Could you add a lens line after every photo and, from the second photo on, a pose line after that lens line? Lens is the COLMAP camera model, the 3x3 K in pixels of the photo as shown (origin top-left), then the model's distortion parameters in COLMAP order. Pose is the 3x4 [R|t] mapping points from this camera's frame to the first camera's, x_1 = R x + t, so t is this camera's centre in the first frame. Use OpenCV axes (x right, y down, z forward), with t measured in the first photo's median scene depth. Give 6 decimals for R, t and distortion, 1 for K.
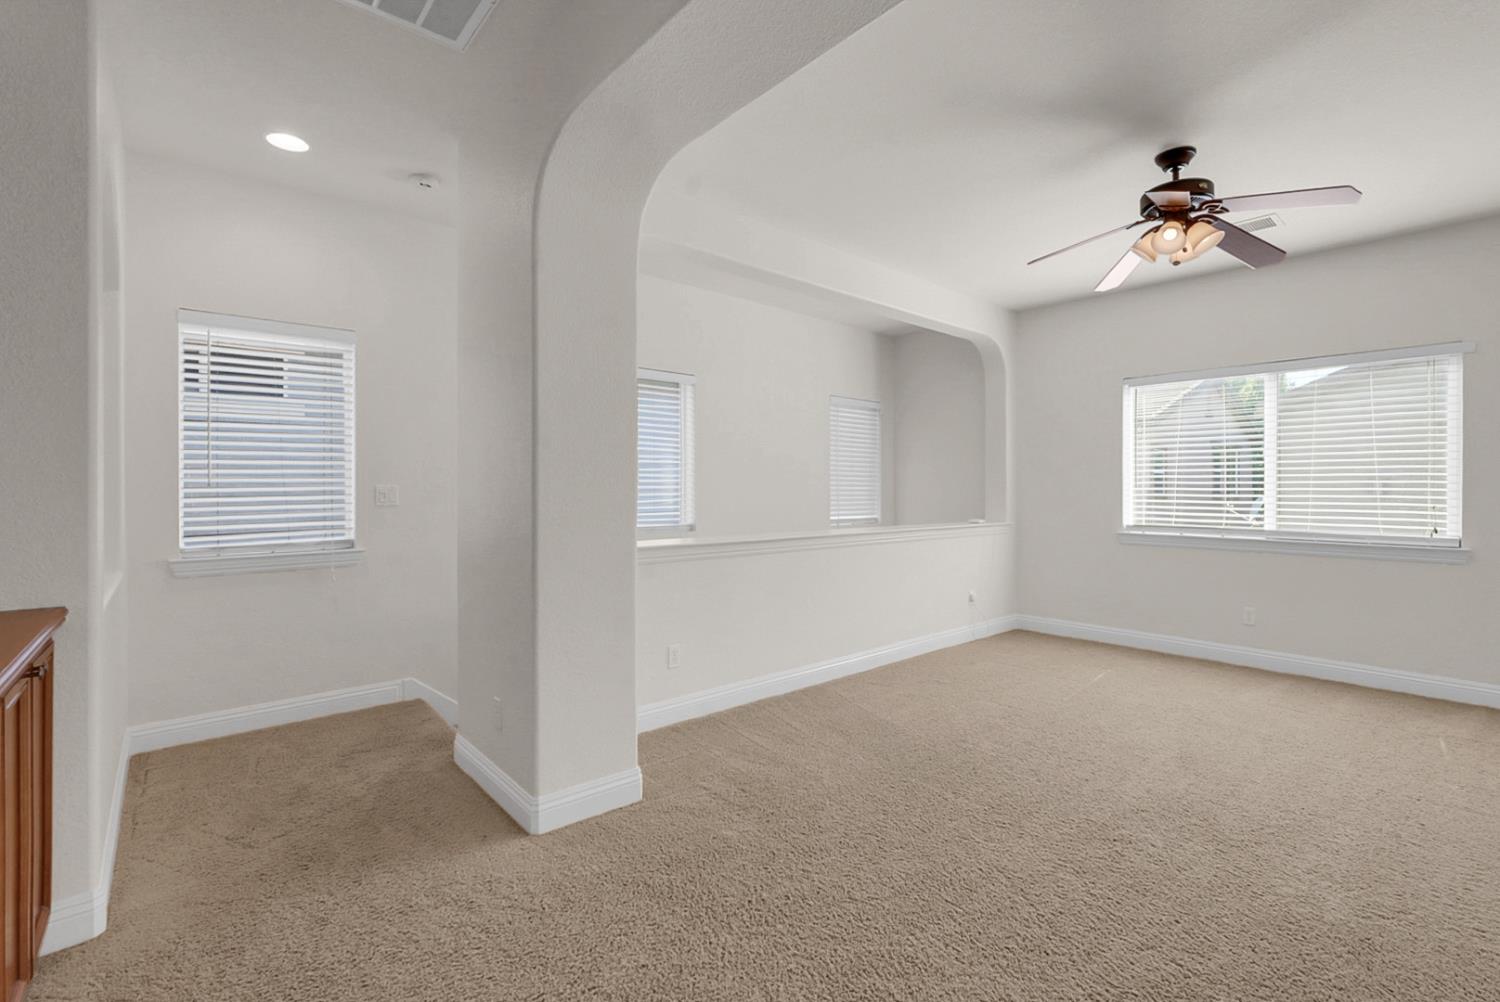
lens RADIAL K [[667.1, 0, 760.0], [0, 667.1, 498.1], [0, 0, 1]] dist [-0.014735, 0.009311]
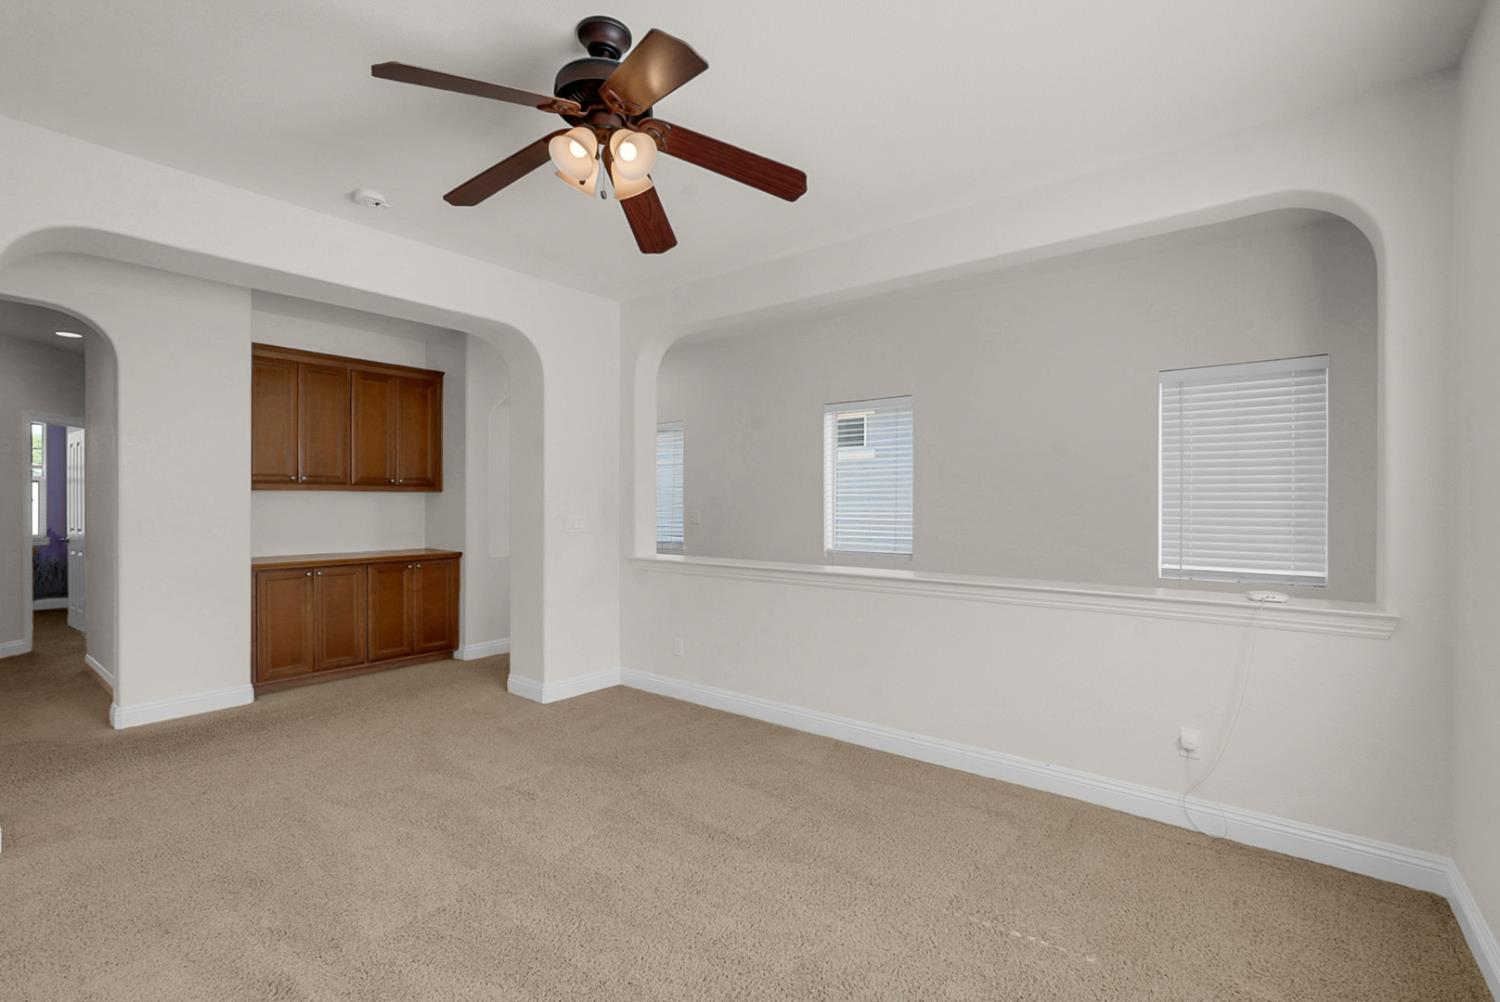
lens RADIAL K [[667.1, 0, 760.0], [0, 667.1, 498.1], [0, 0, 1]] dist [-0.014735, 0.009311]
pose [[0.191774, 0.000441, -0.981439, 1.031268], [-0.013029, 0.999913, -0.002097, -0.044454], [0.981353, 0.013189, 0.191763, 0.795065]]
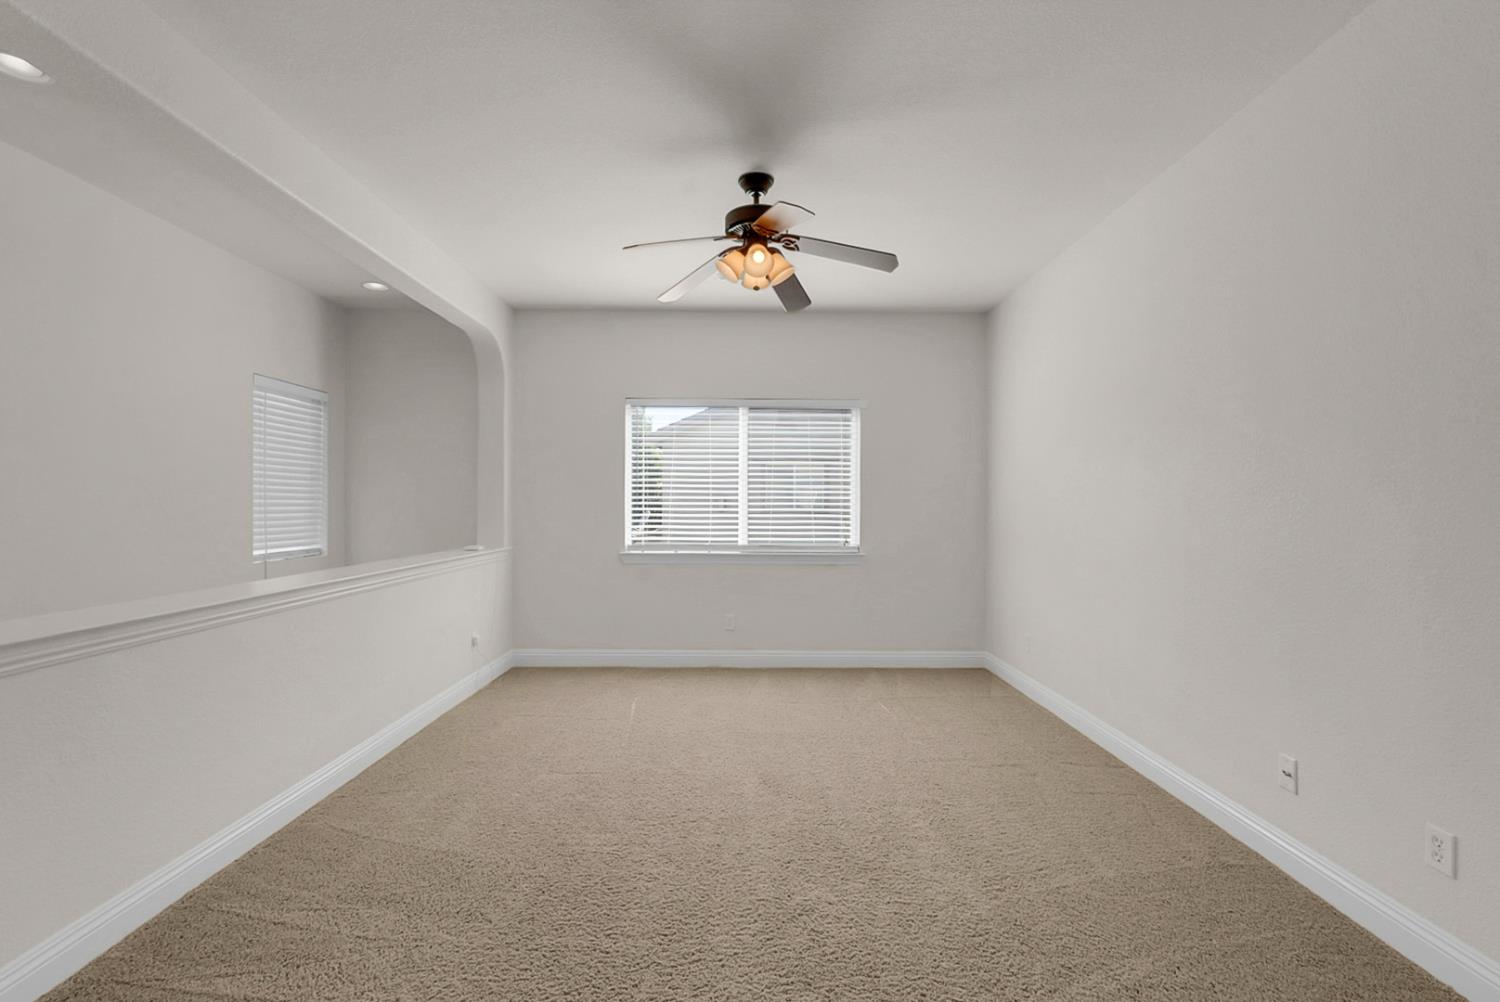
lens RADIAL K [[665.5, 0, 738.1], [0, 665.5, 502.1], [0, 0, 1]] dist [0.000053, 0.000536]
pose [[0.667709, 0.001853, 0.744420, -0.108148], [0.009672, 0.999891, -0.011163, -0.015180], [-0.744360, 0.014653, 0.667618, 0.275574]]
